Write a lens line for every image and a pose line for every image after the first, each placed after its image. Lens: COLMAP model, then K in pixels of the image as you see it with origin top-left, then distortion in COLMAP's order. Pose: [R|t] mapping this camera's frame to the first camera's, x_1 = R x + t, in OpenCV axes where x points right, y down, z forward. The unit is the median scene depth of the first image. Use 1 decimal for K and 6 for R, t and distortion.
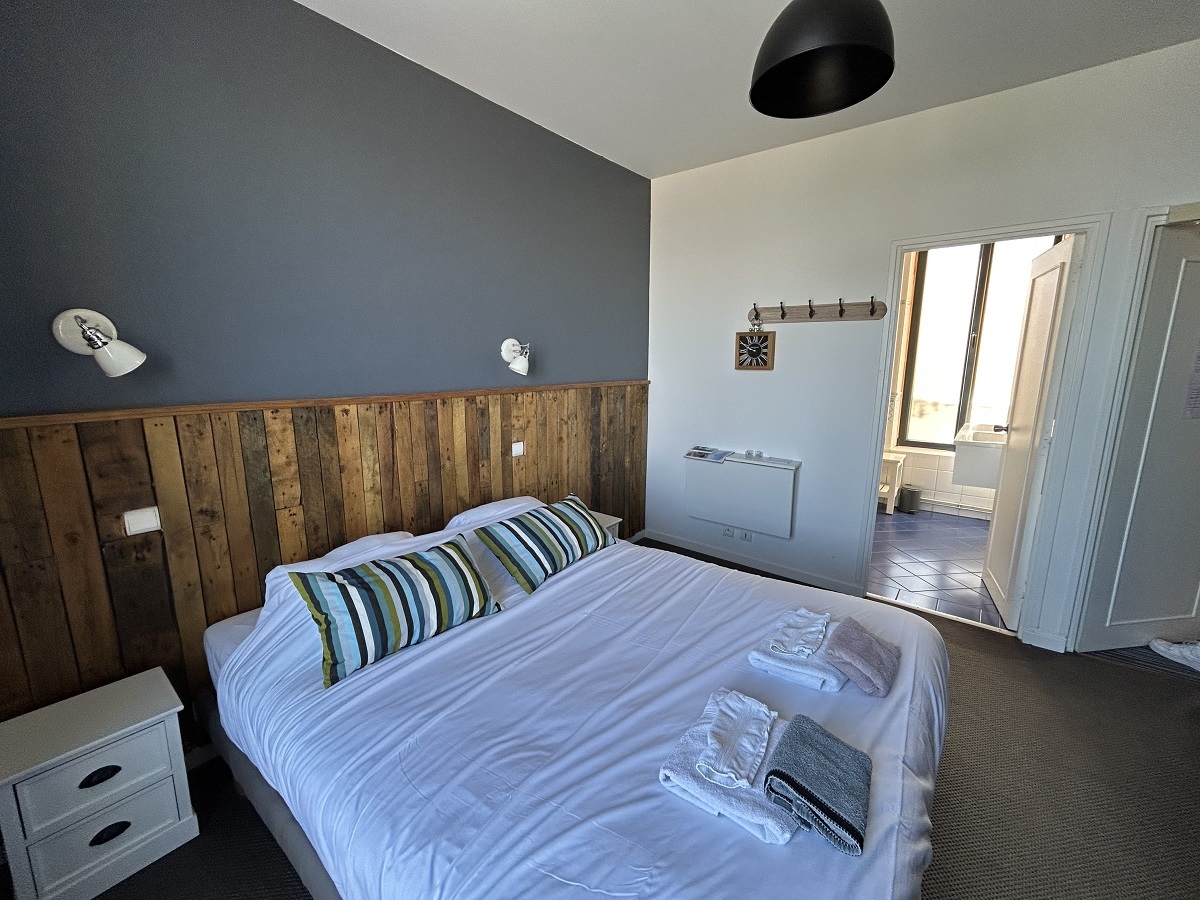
lens RADIAL K [[486.7, 0, 599.8], [0, 486.7, 445.6], [0, 0, 1]] dist [-0.000253, 0.000052]
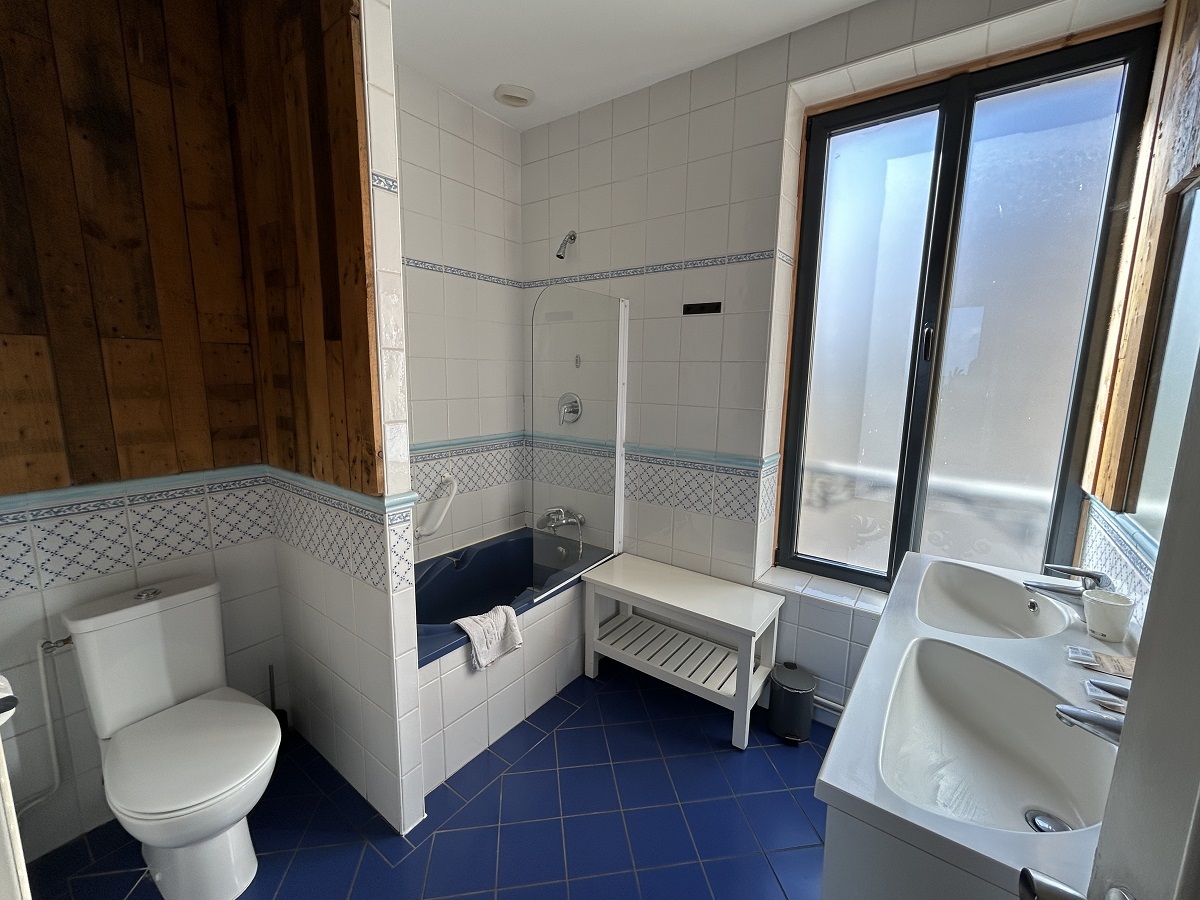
lens RADIAL K [[486.7, 0, 600.1], [0, 486.7, 449.5], [0, 0, 1]] dist [-0.000253, 0.000052]
pose [[0.998872, 0.017263, 0.044241, 0.437347], [-0.016331, 0.999639, -0.021346, -0.103229], [-0.044594, 0.020600, 0.998793, 0.559325]]
